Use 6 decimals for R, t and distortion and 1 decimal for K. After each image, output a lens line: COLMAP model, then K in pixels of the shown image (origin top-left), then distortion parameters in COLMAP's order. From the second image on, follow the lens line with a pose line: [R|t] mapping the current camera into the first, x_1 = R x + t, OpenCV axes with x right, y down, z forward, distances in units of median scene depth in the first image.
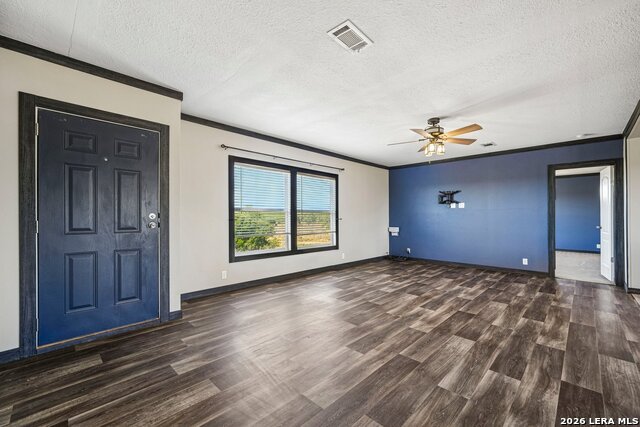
lens RADIAL K [[269.1, 0, 317.1], [0, 269.1, 212.4], [0, 0, 1]] dist [0.001443, 0.002746]
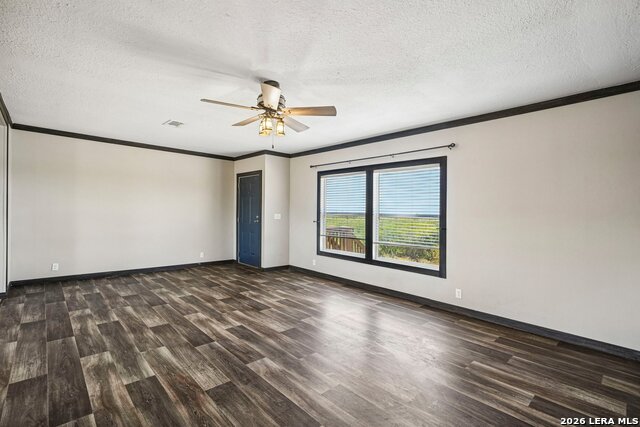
lens RADIAL K [[295.7, 0, 320.4], [0, 295.7, 218.3], [0, 0, 1]] dist [0.012612, 0.000740]
pose [[-0.036516, 0.014940, -0.999221, 1.442680], [-0.011861, 0.999811, 0.015383, -0.013822], [0.999263, 0.012413, -0.036332, 1.400662]]
